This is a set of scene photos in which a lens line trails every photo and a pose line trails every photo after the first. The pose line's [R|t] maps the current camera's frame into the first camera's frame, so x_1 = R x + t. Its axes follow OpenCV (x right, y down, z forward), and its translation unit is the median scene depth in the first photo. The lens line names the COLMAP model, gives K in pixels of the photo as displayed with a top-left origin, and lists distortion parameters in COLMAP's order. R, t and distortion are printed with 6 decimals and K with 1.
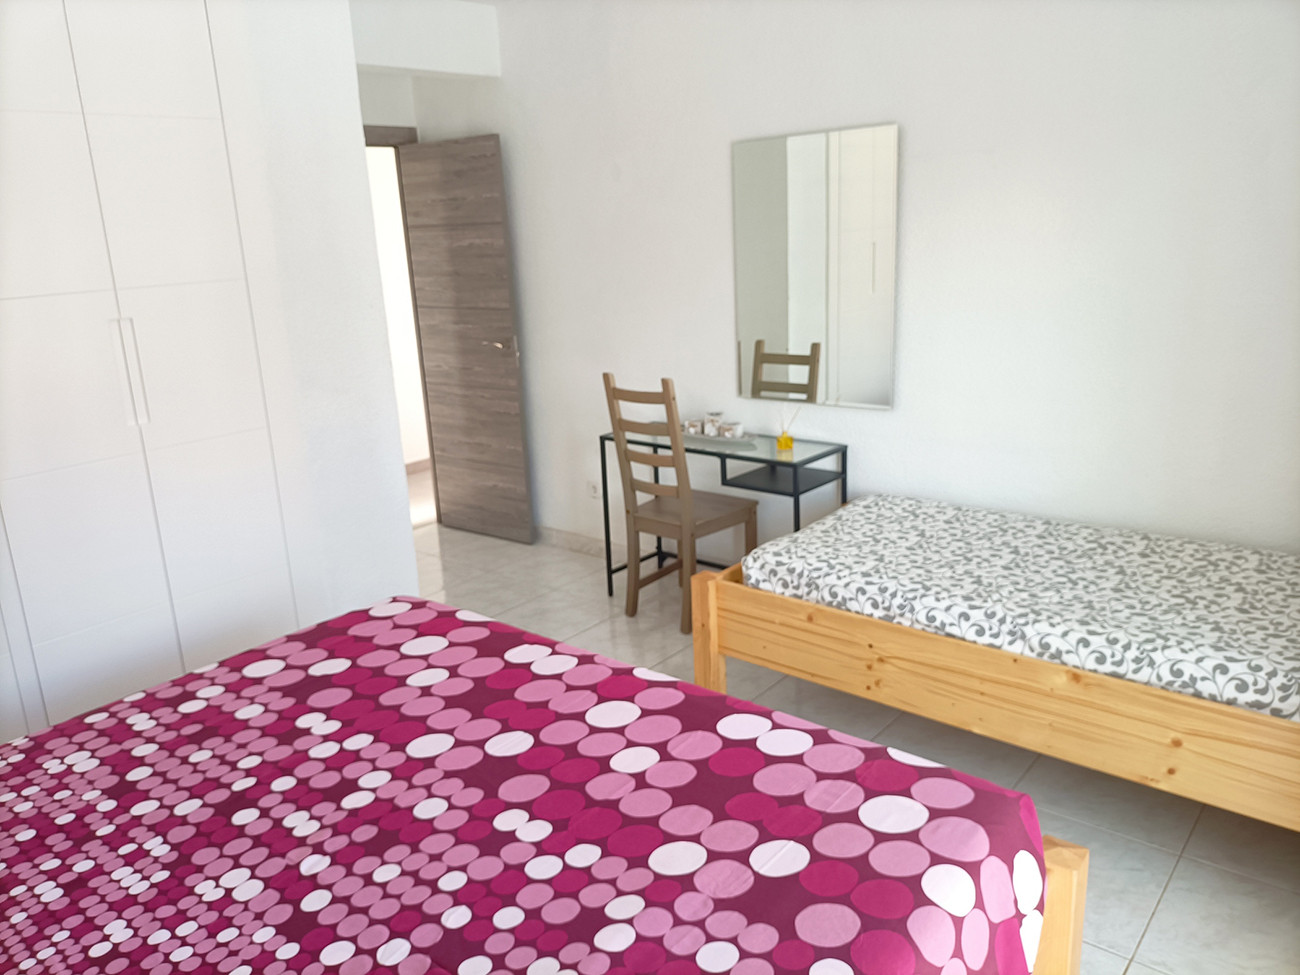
lens RADIAL K [[985.9, 0, 647.9], [0, 985.9, 487.5], [0, 0, 1]] dist [0.007982, -0.012134]
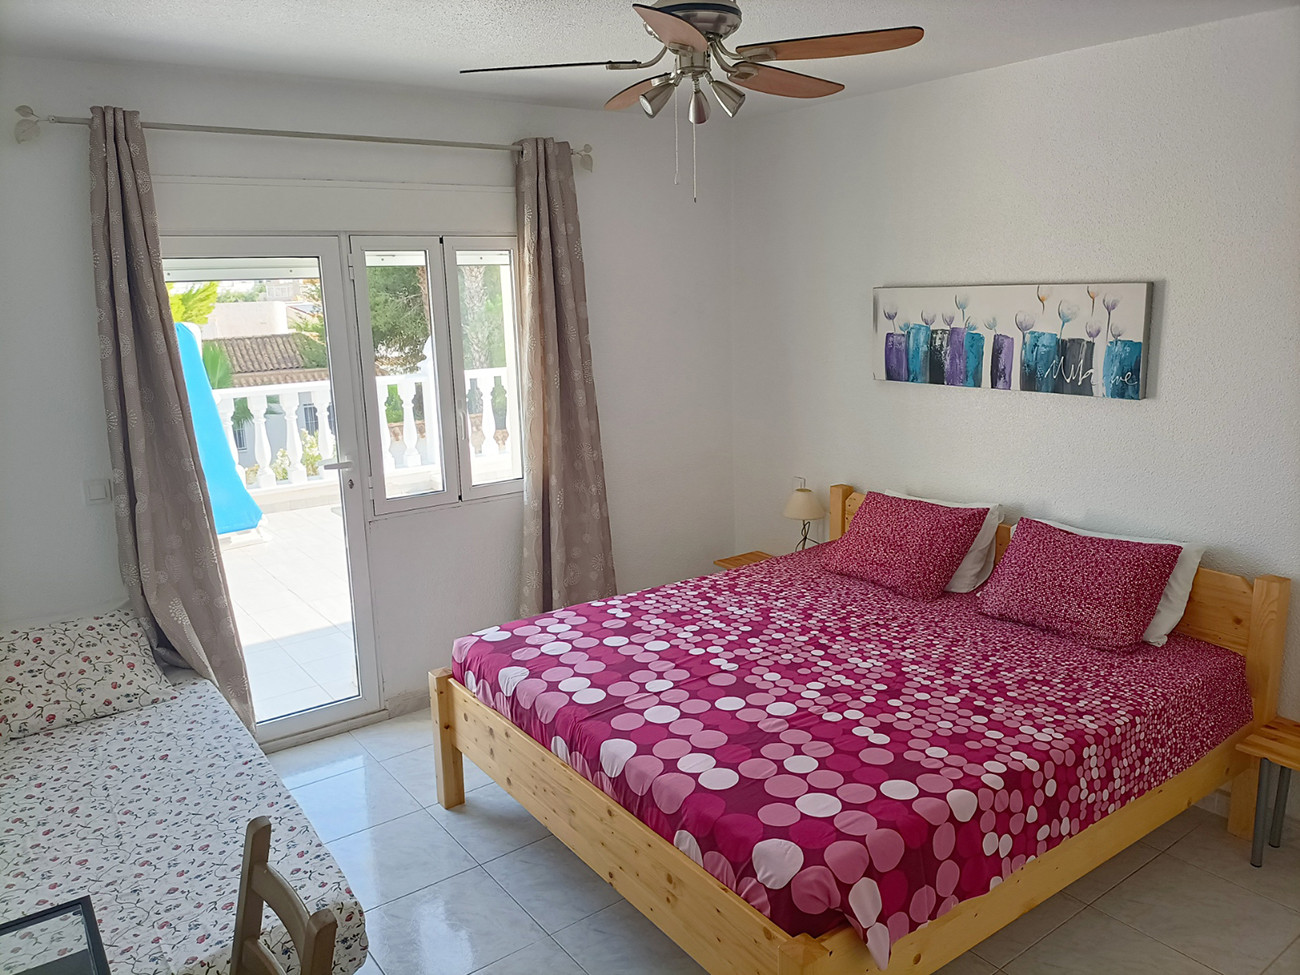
lens RADIAL K [[985.9, 0, 655.3], [0, 985.9, 484.8], [0, 0, 1]] dist [0.007982, -0.012134]
pose [[-0.969888, 0.068557, 0.233703, -0.437738], [0.178529, 0.852824, 0.490734, -0.878014], [-0.165664, 0.517679, -0.839383, 2.272614]]
